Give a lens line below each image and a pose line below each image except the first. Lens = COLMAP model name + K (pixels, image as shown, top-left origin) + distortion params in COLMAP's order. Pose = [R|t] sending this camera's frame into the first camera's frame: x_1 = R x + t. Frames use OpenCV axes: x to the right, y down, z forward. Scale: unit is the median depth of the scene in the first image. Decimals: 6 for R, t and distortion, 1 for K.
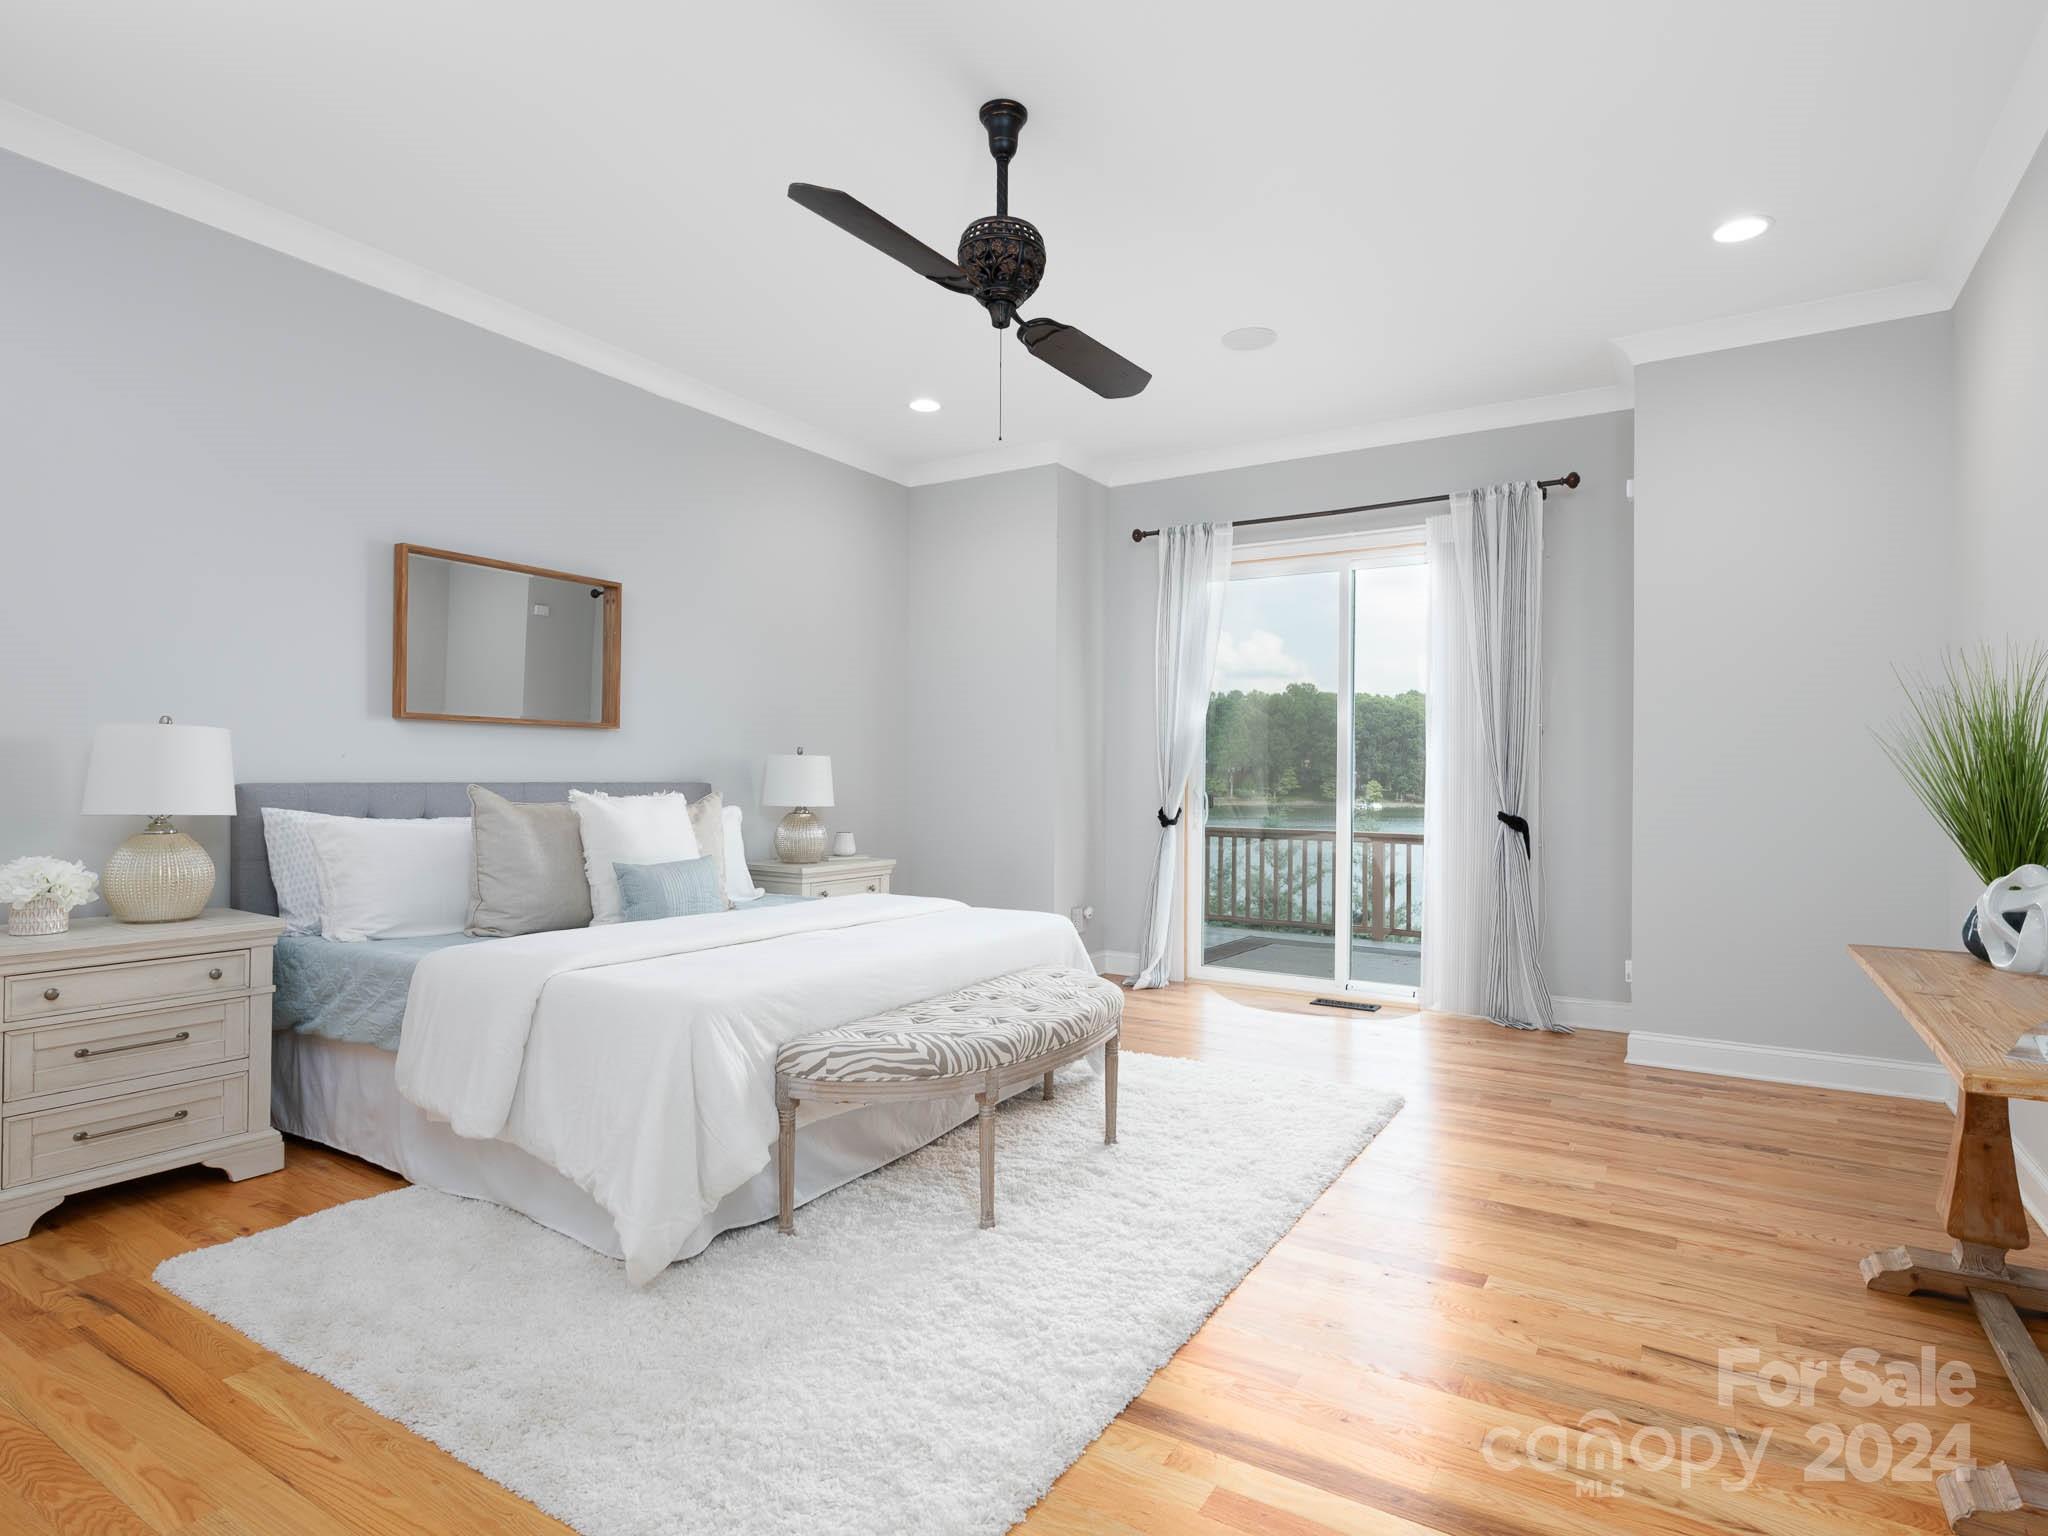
lens RADIAL K [[1101.7, 0, 1020.3], [0, 1101.7, 777.9], [0, 0, 1]] dist [-0.022546, 0.000197]
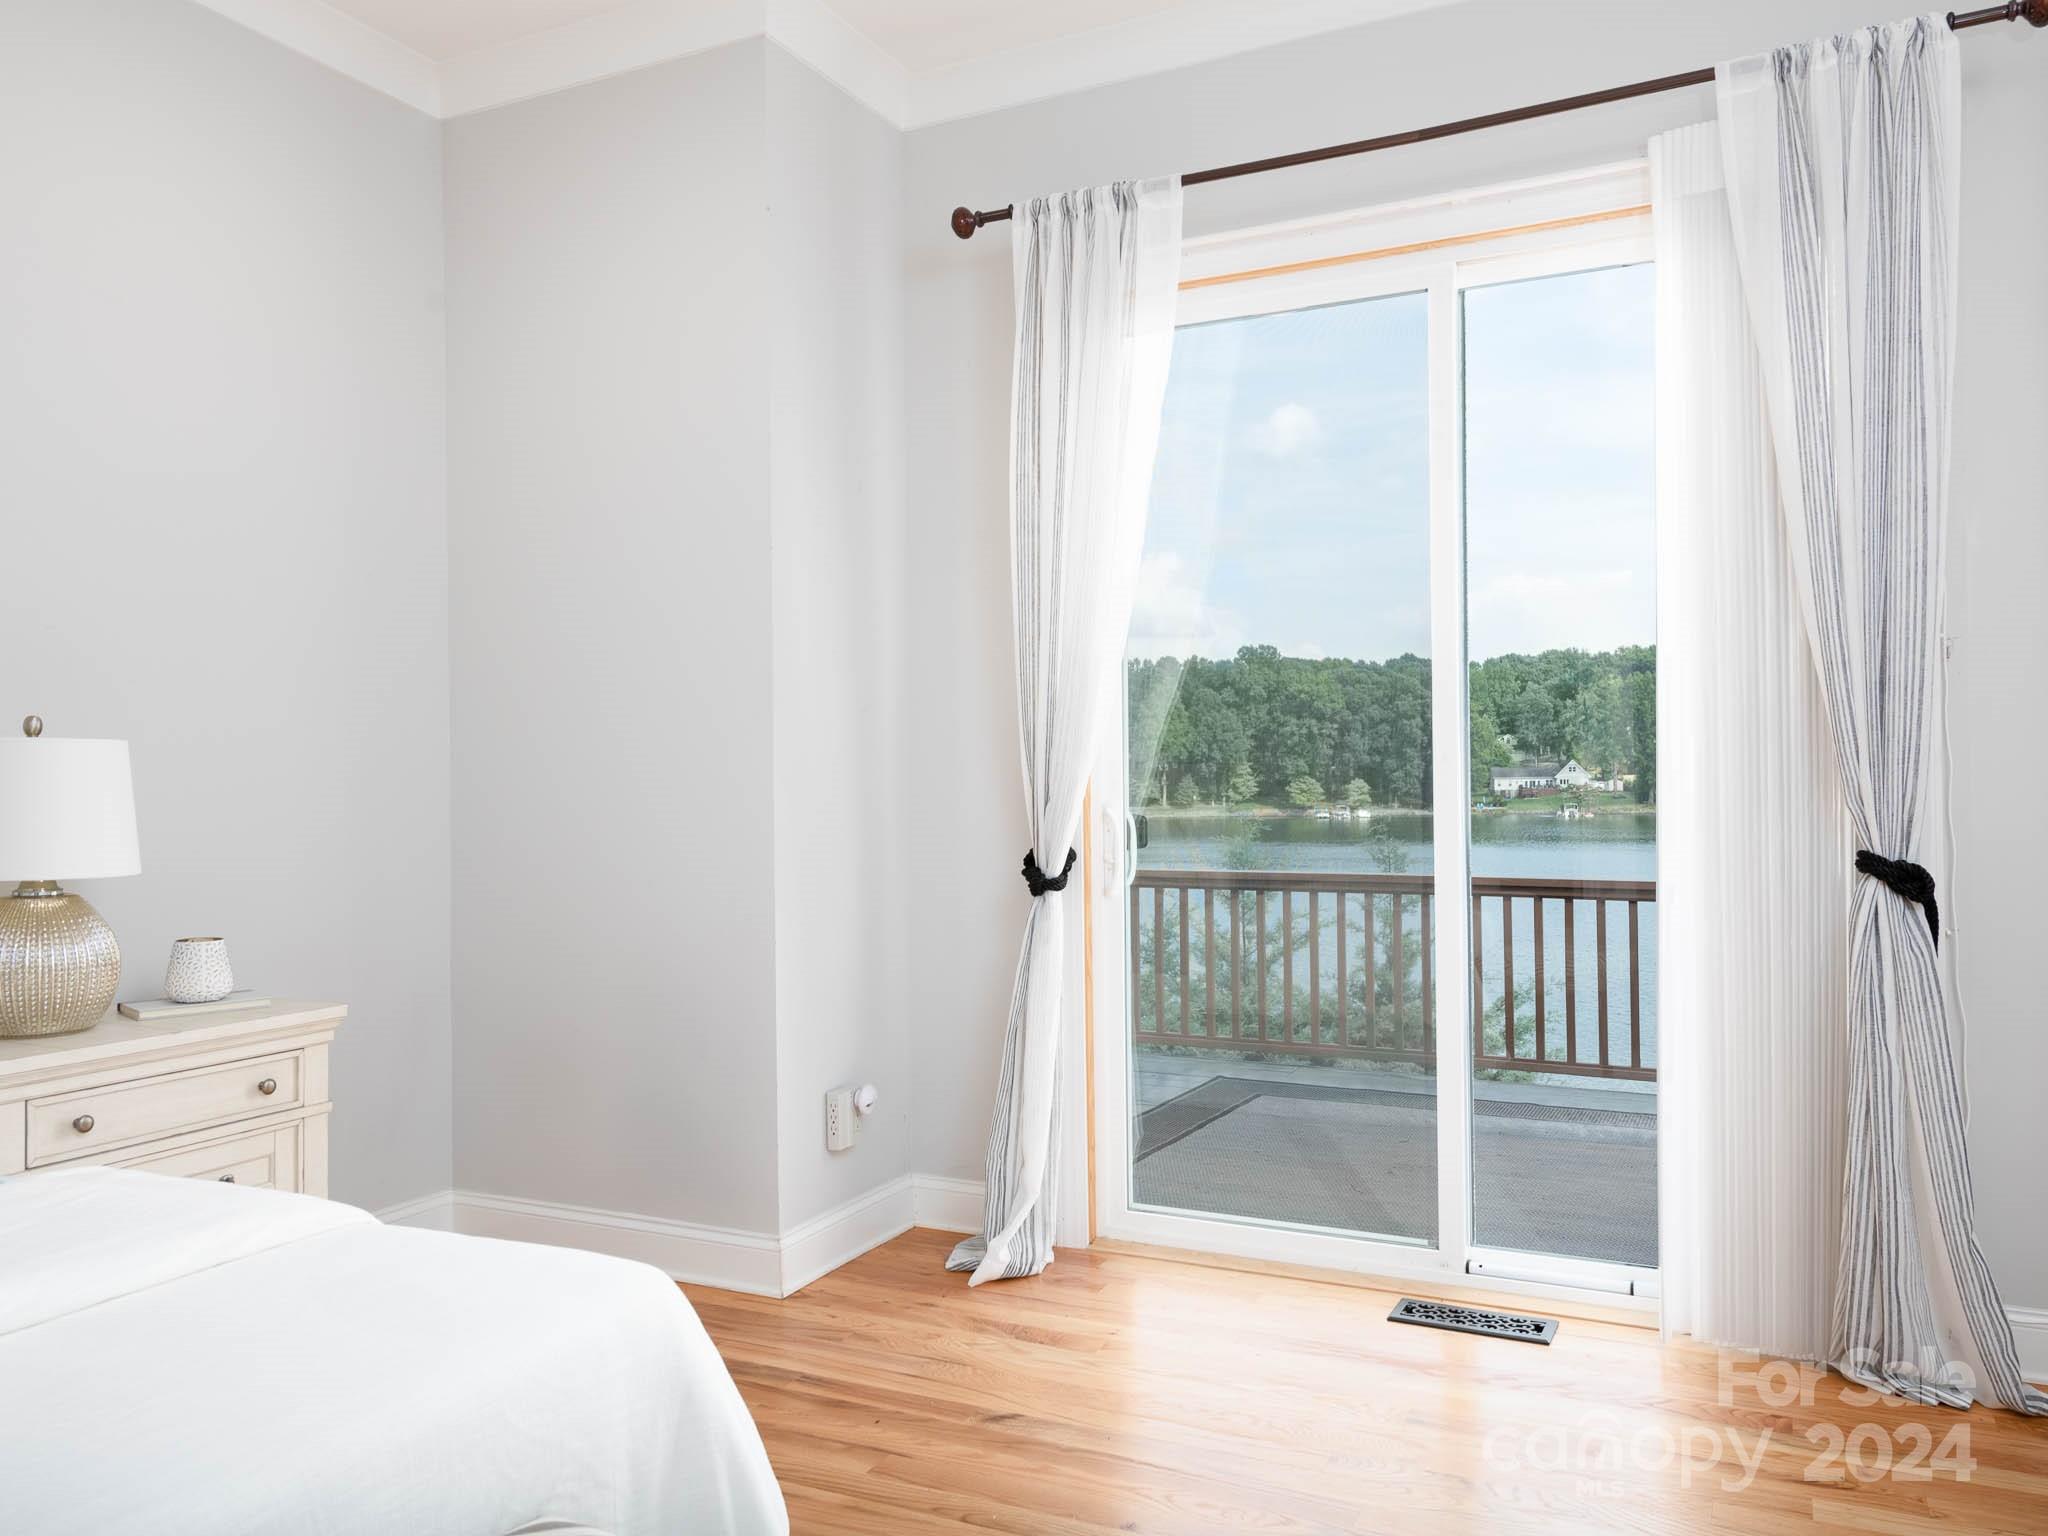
lens RADIAL K [[1539.6, 0, 1029.0], [0, 1539.6, 768.1], [0, 0, 1]] dist [0.005492, -0.002536]
pose [[0.994646, -0.017710, 0.101807, 0.068036], [0.018688, 0.999788, -0.008662, -0.000210], [-0.101632, 0.010519, 0.994766, 0.405708]]
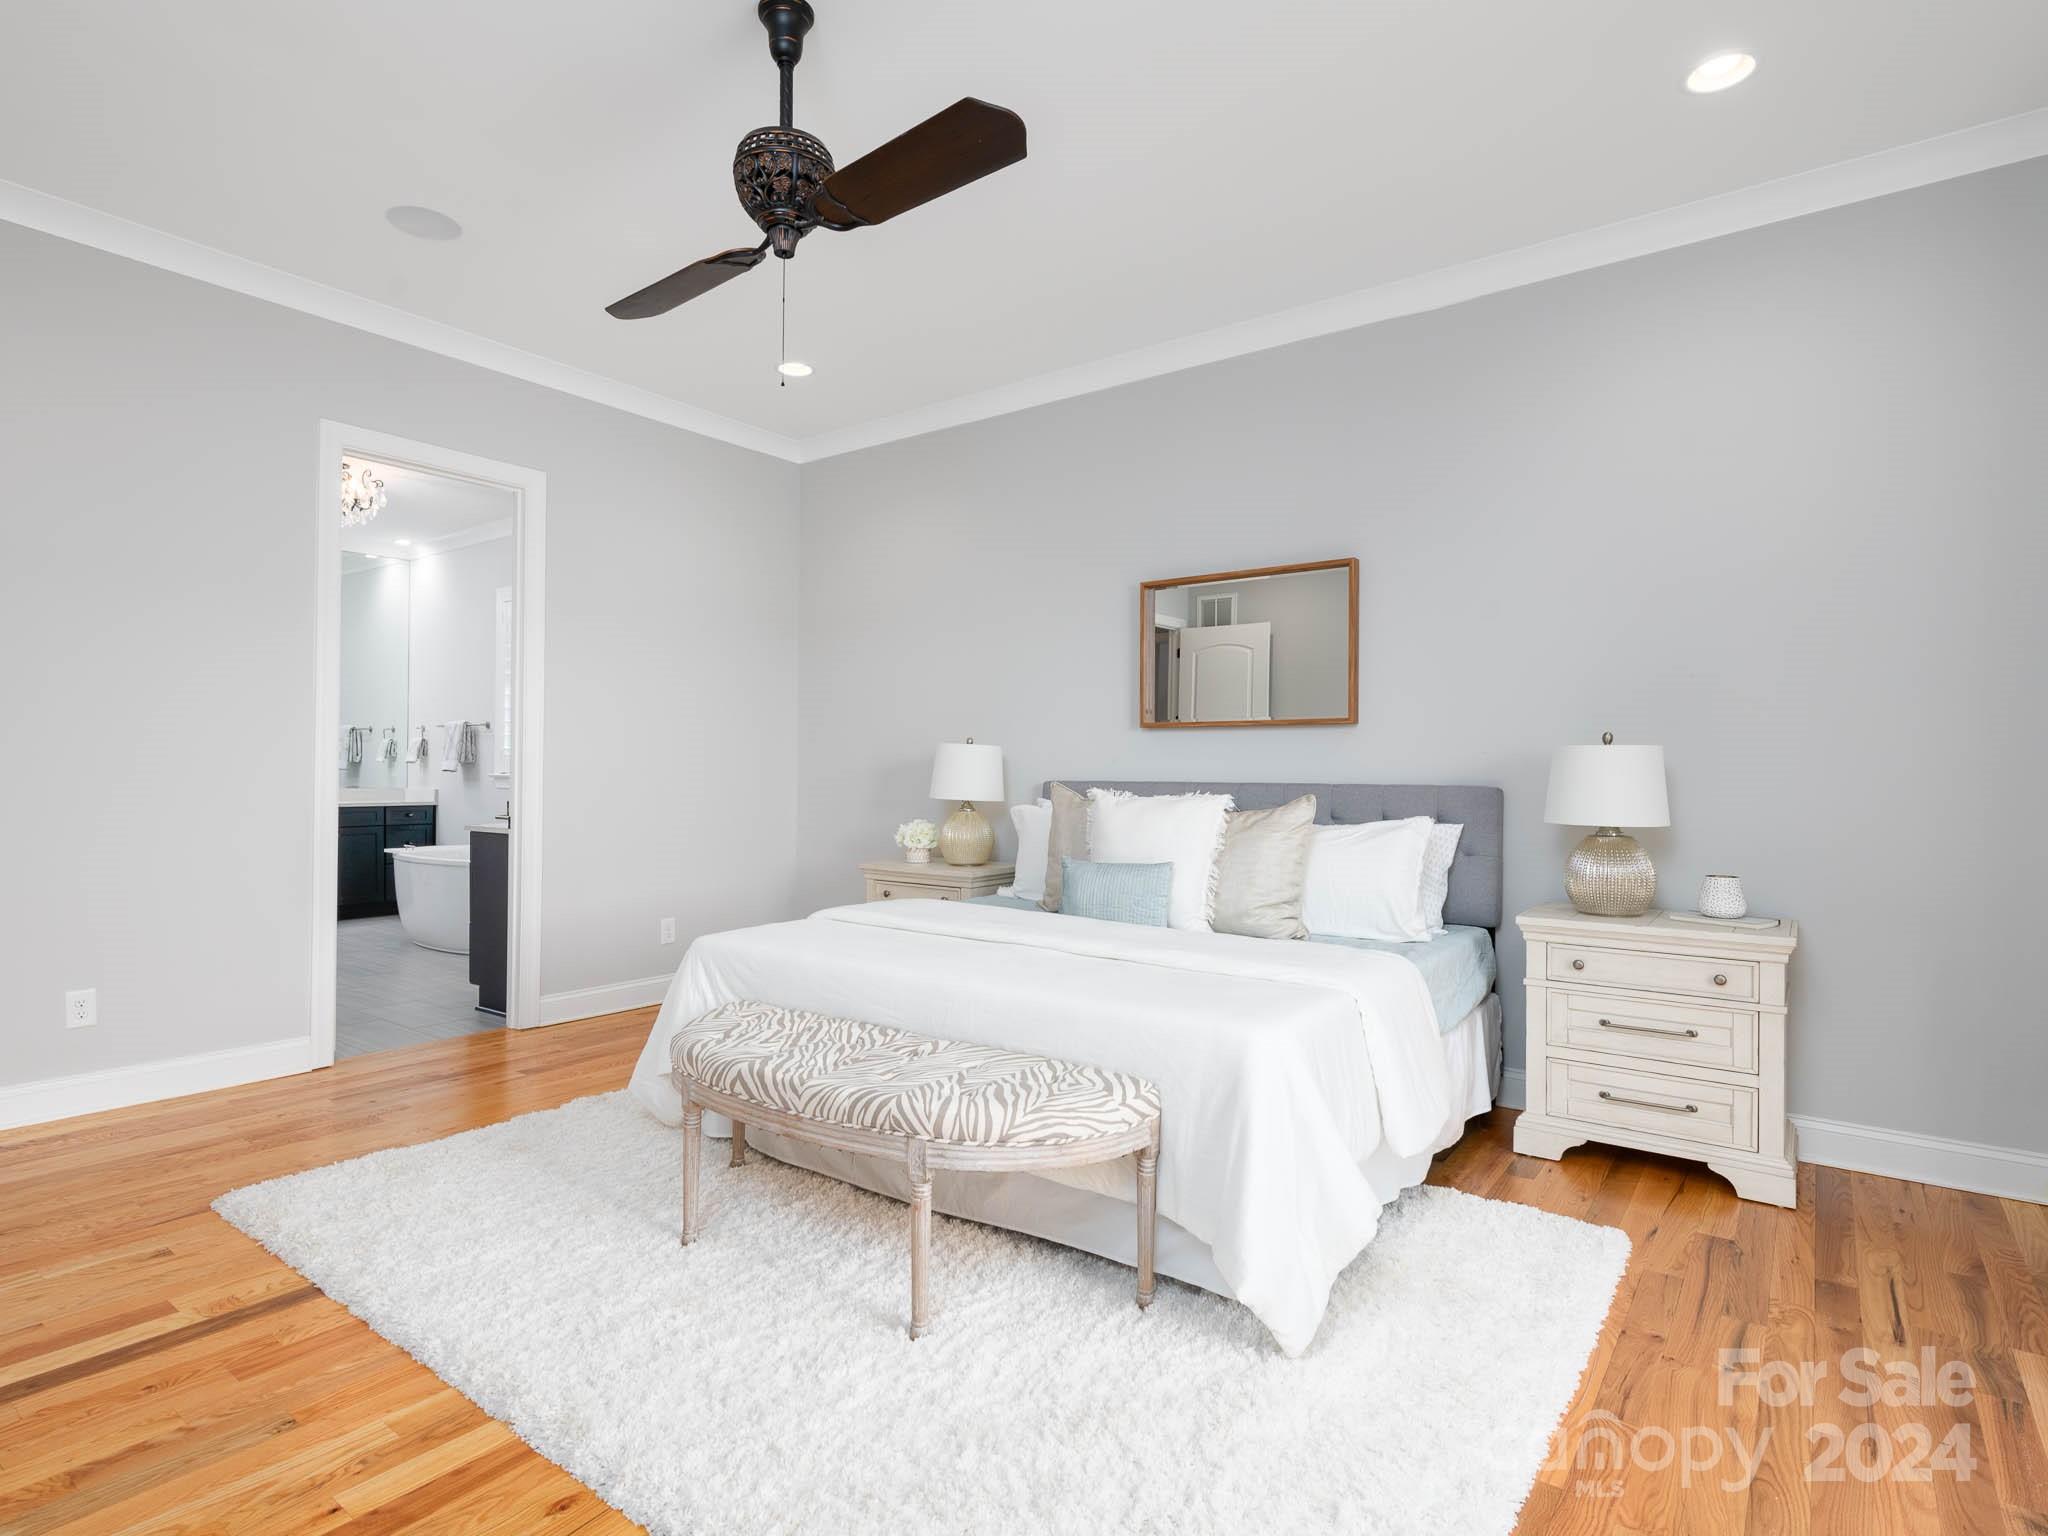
lens RADIAL K [[1101.7, 0, 1029.6], [0, 1101.7, 782.5], [0, 0, 1]] dist [-0.022546, 0.000197]
pose [[-0.123663, 0.006220, -0.992305, 0.420565], [-0.005233, 0.999962, 0.006920, -0.001525], [0.992310, 0.006048, -0.123626, 0.662046]]
